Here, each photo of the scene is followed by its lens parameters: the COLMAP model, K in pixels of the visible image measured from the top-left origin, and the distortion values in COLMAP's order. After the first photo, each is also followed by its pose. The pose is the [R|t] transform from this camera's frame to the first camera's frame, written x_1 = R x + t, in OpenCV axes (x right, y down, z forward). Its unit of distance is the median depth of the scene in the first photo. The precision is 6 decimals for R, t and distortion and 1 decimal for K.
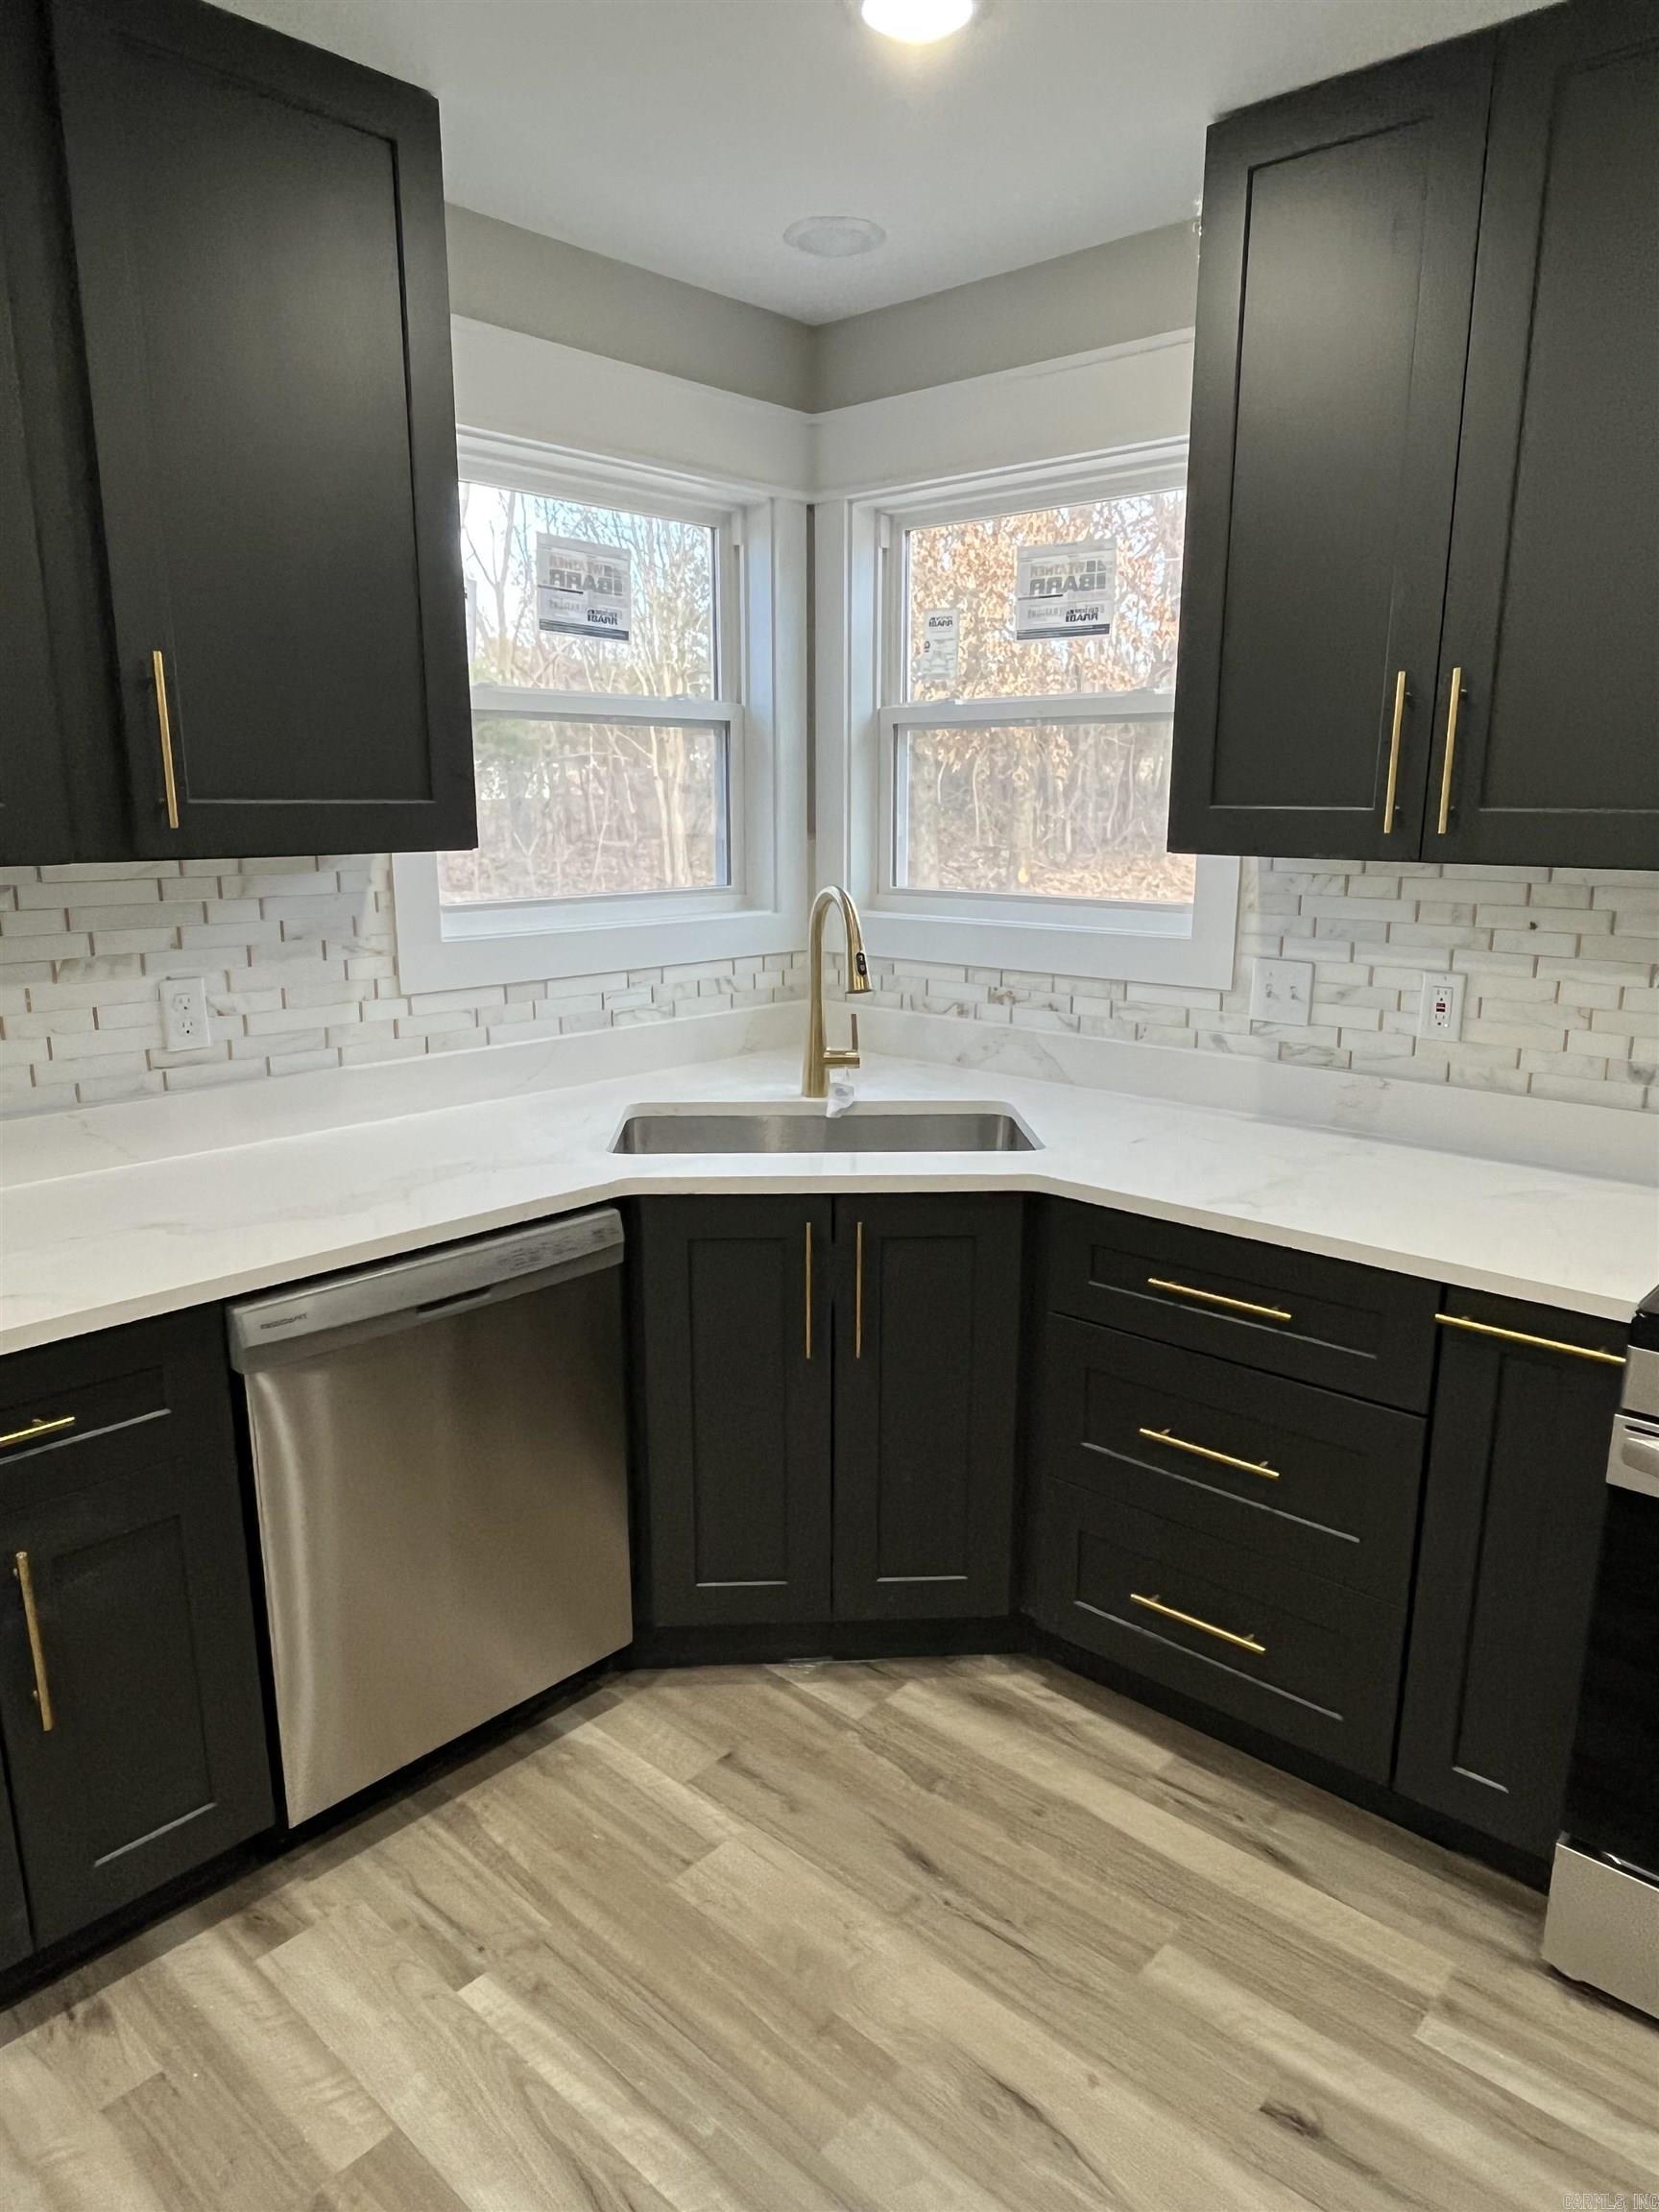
lens RADIAL K [[1425.9, 0, 848.2], [0, 1425.9, 1130.3], [0, 0, 1]] dist [-0.001780, -0.002660]
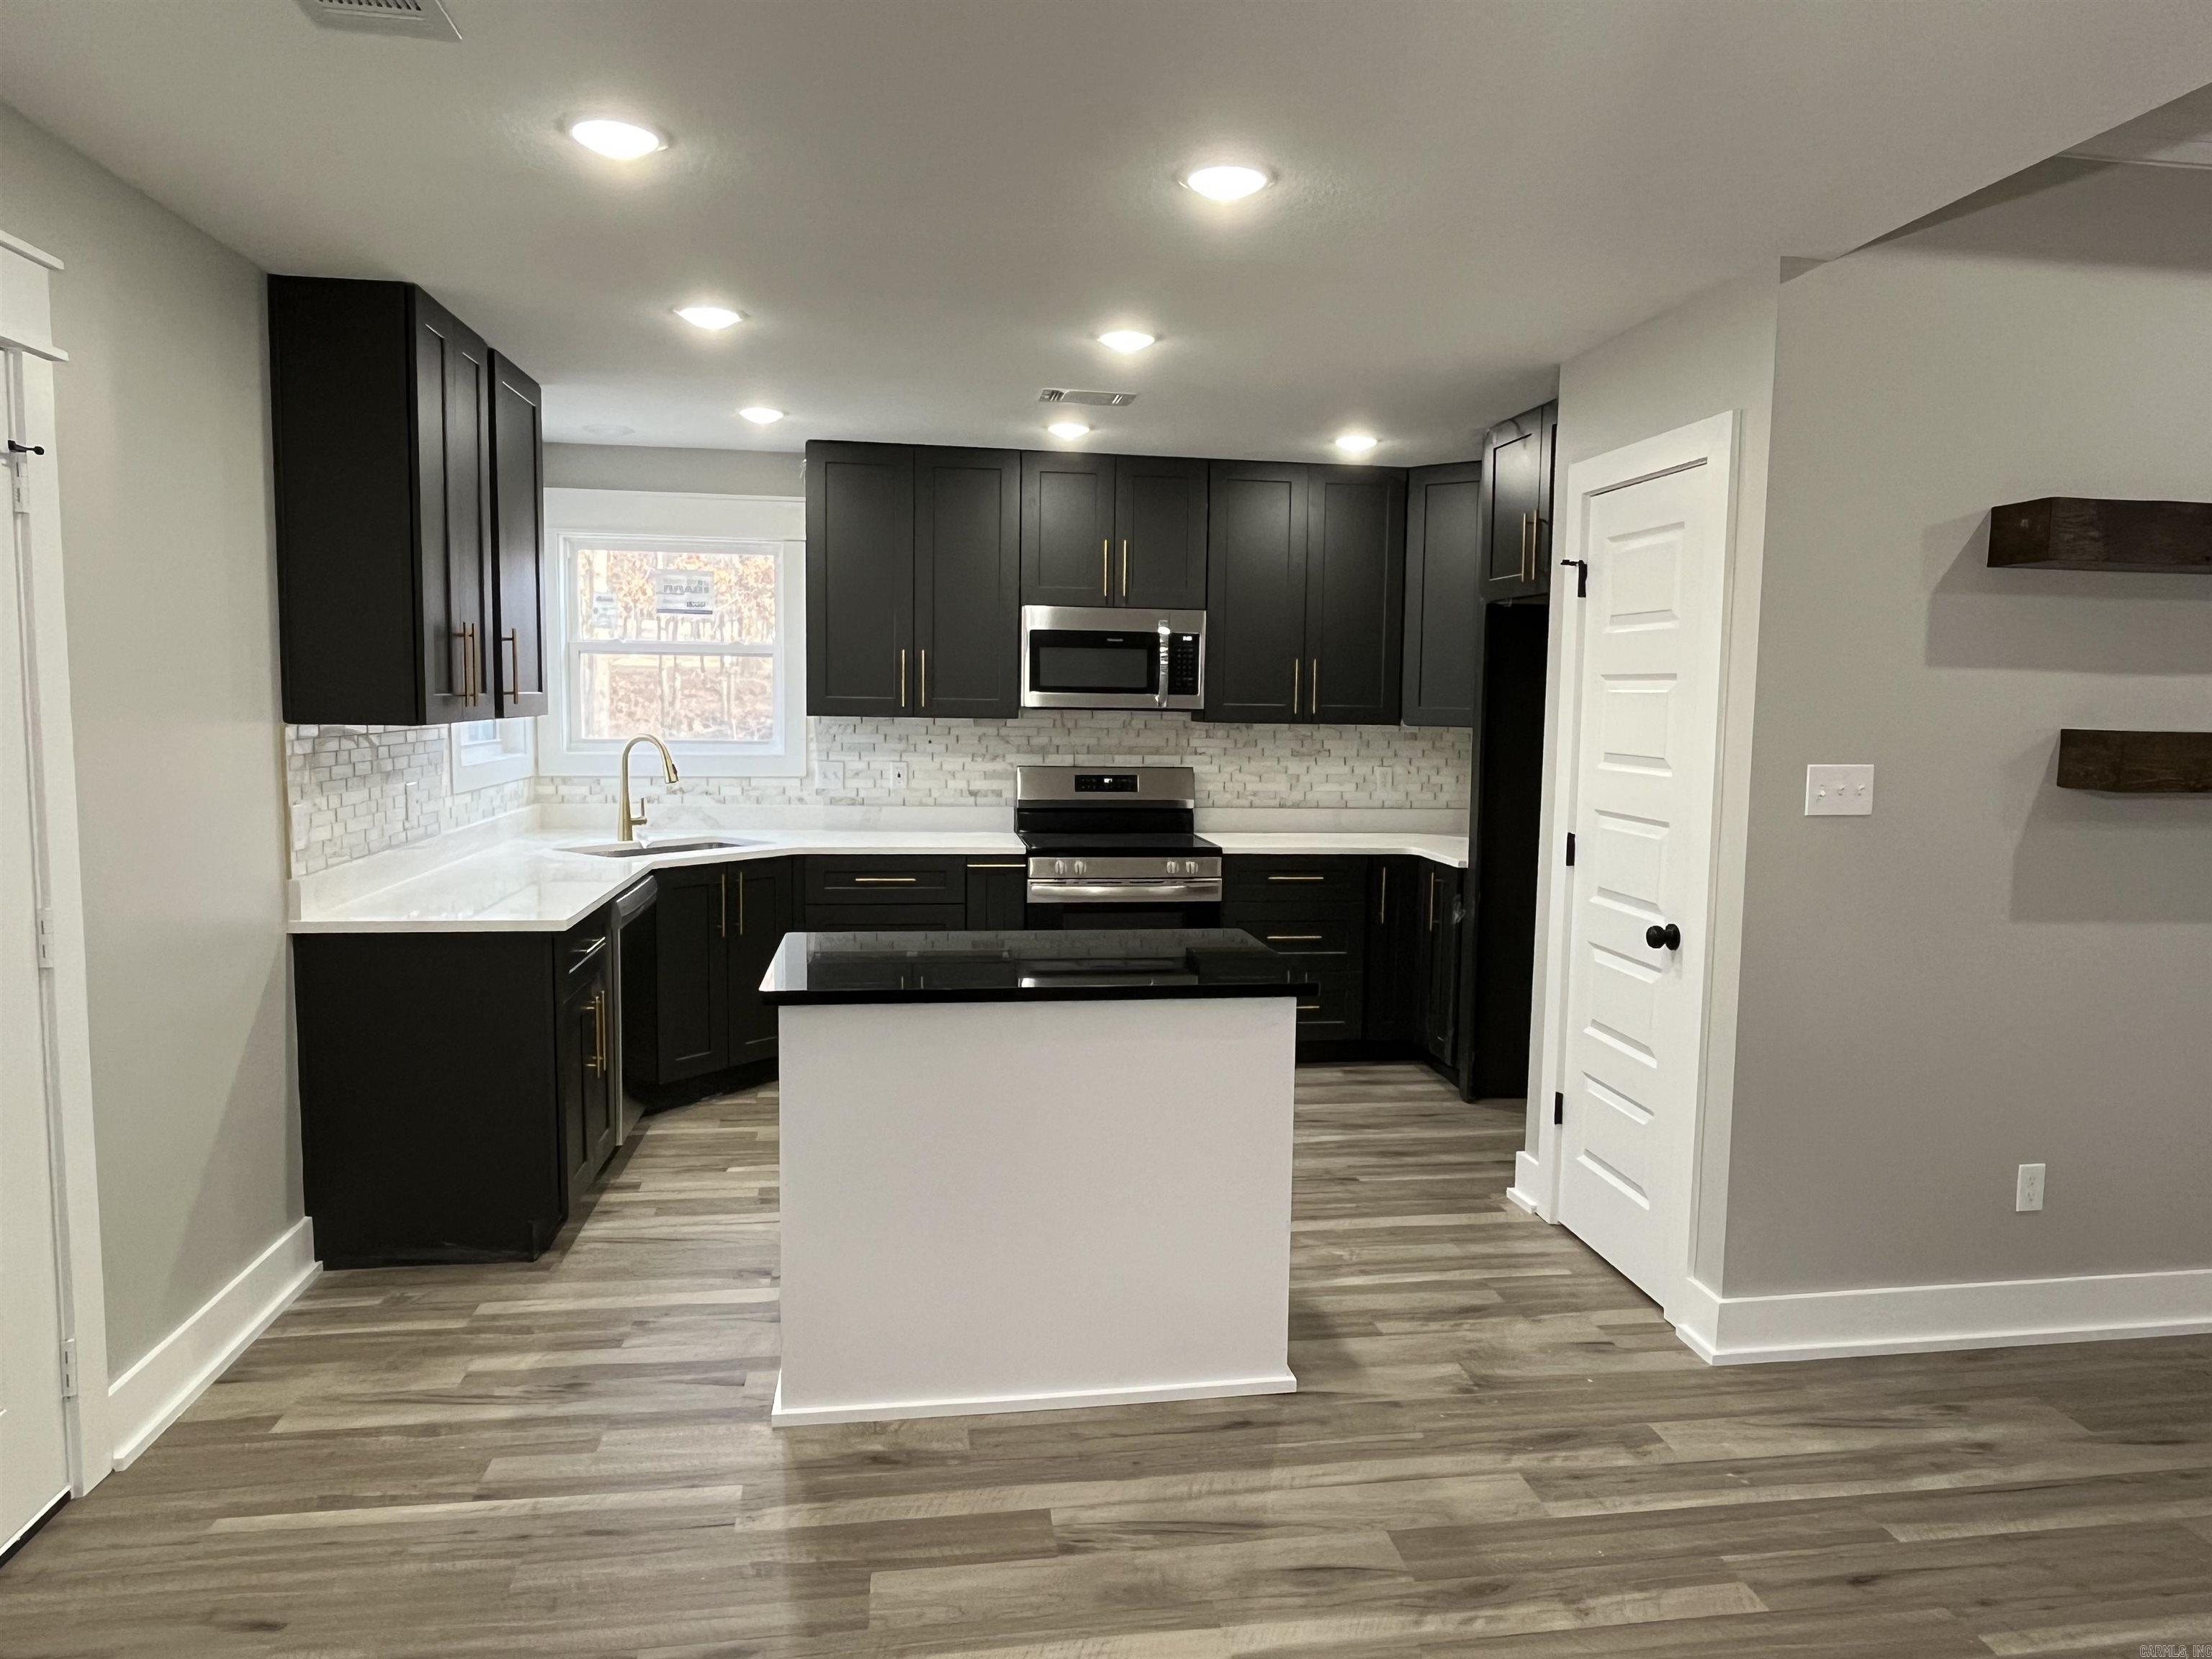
lens RADIAL K [[1425.9, 0, 1120.4], [0, 1425.9, 842.1], [0, 0, 1]] dist [-0.001780, -0.002660]
pose [[0.633791, -0.073661, 0.769989, -1.378025], [0.164075, 0.985605, -0.040765, 0.210924], [-0.755902, 0.152172, 0.636754, -0.942533]]
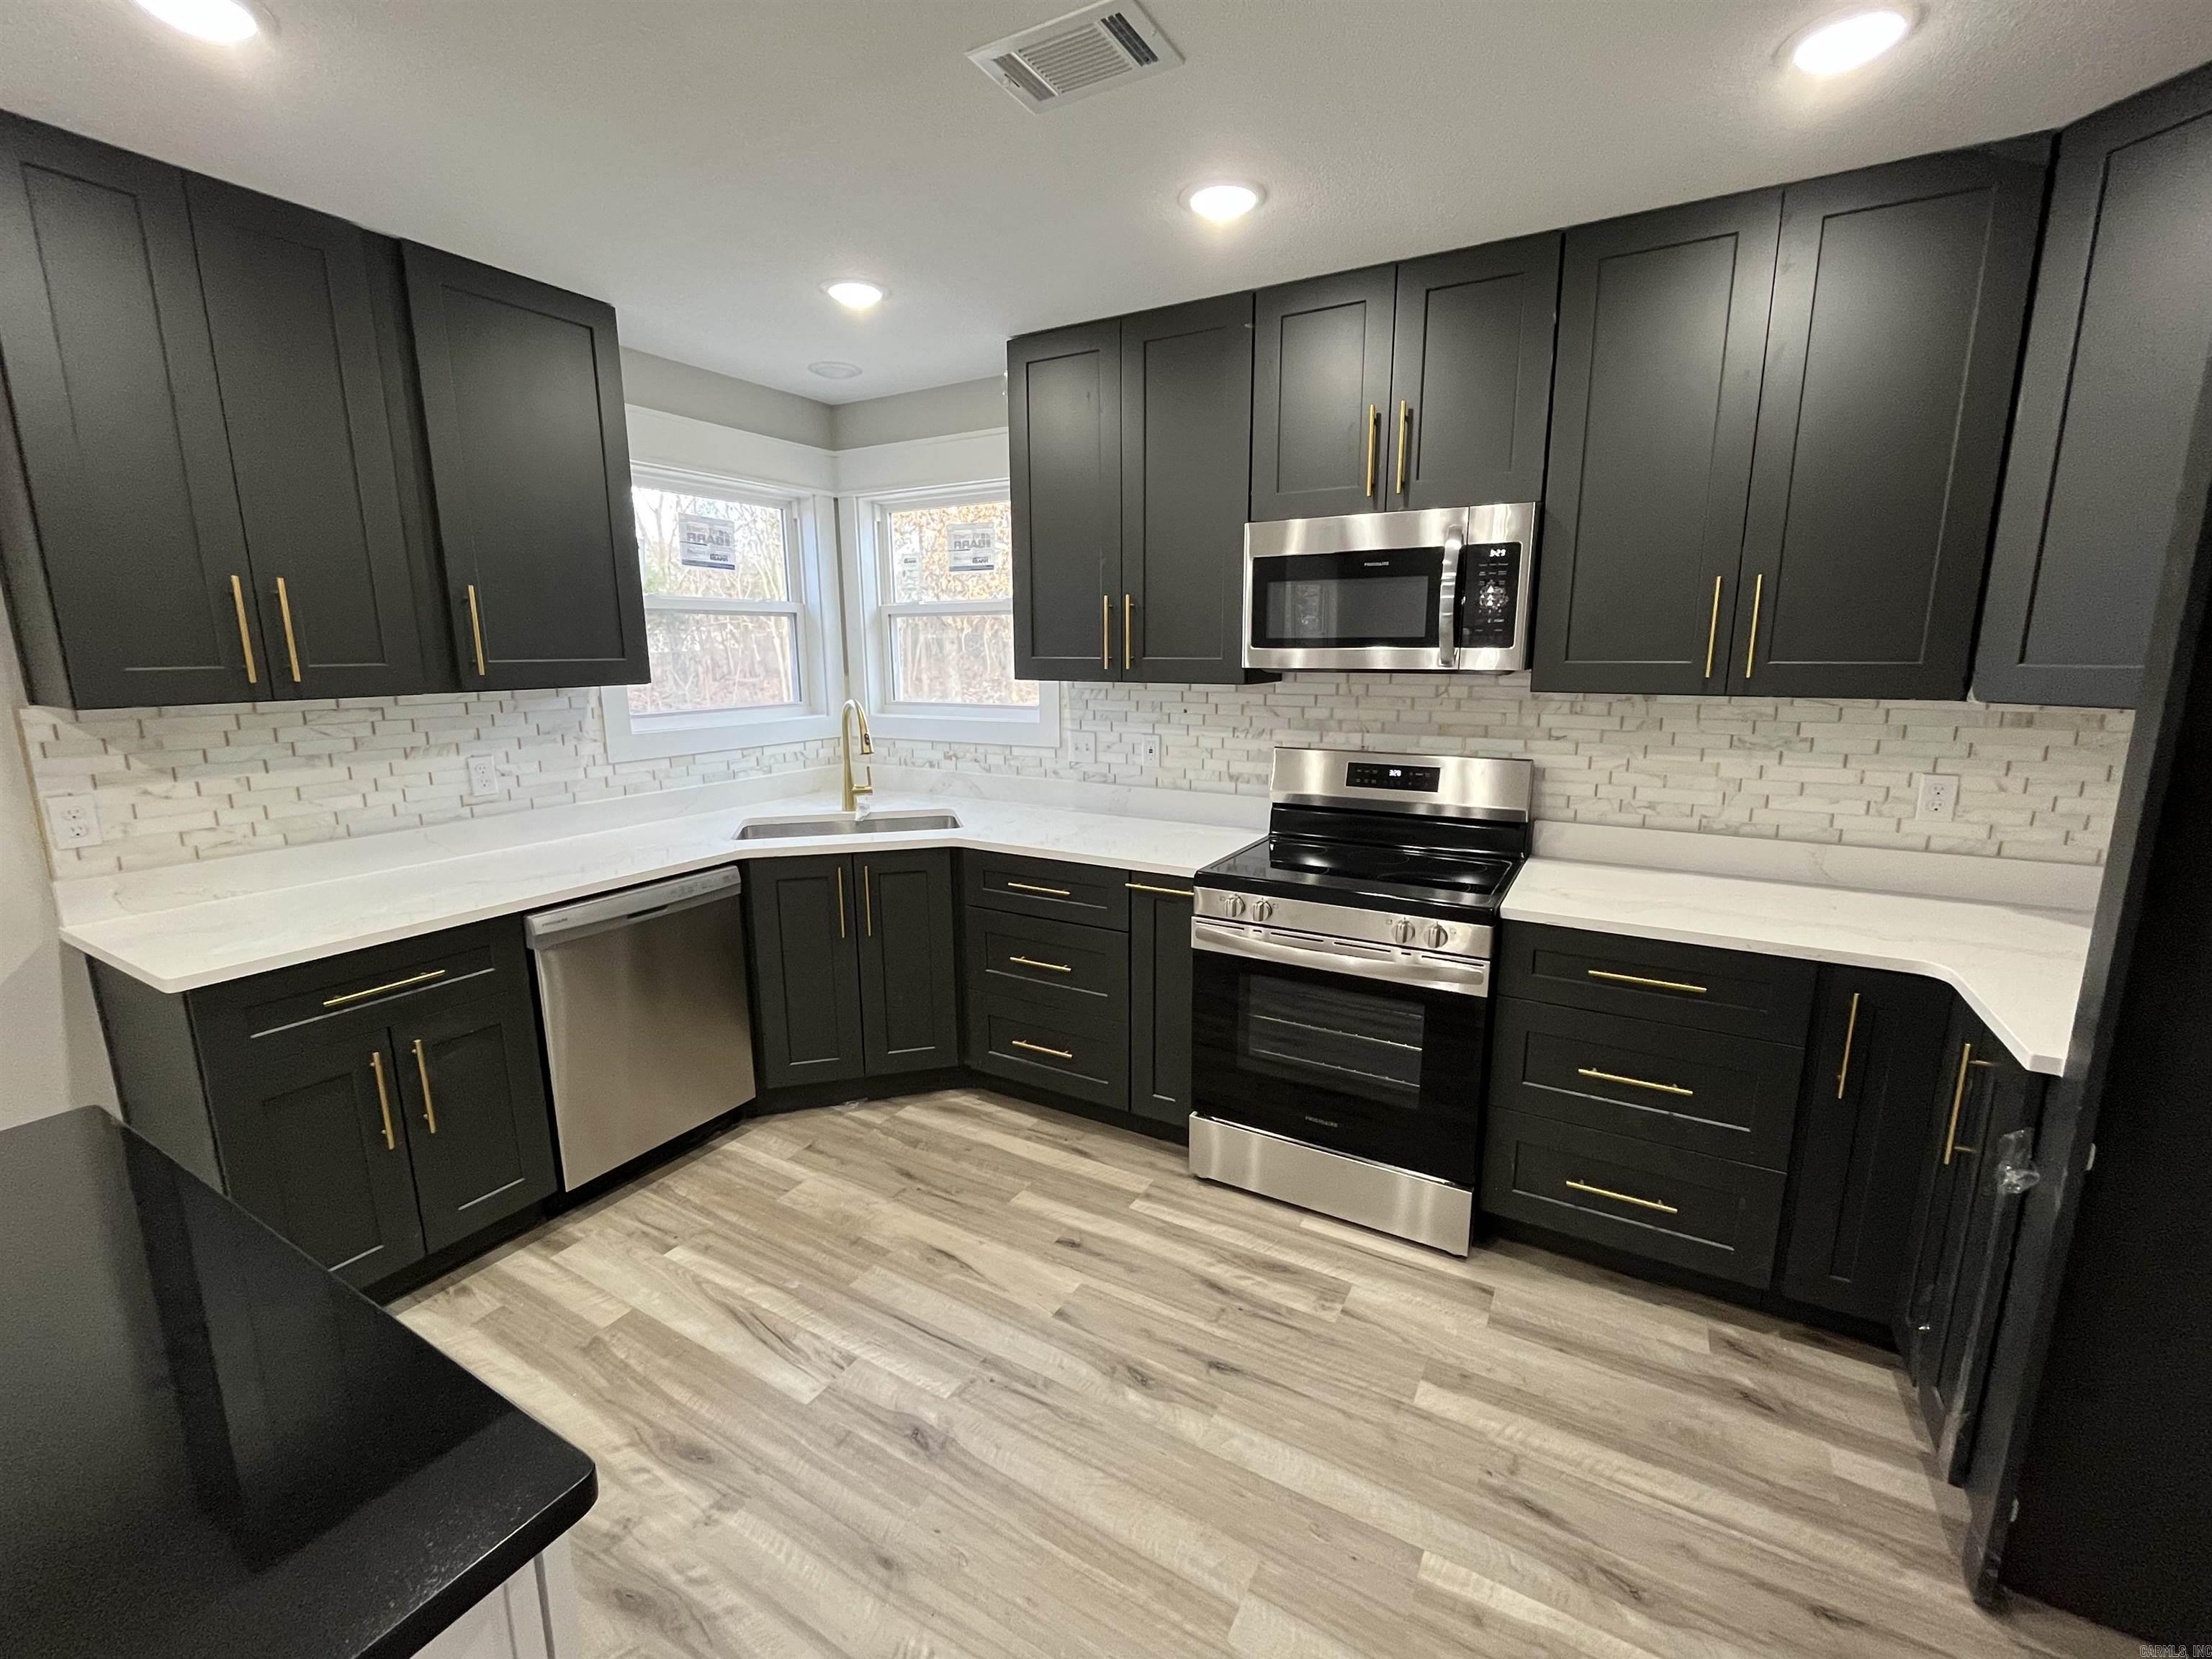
lens RADIAL K [[922.5, 0, 1114.0], [0, 922.5, 824.9], [0, 0, 1]] dist [-0.003245, 0.000014]
pose [[0.977211, -0.048175, 0.206730, 0.083496], [0.056256, 0.997858, -0.033387, 0.069578], [-0.204679, 0.044255, 0.977828, -0.334867]]
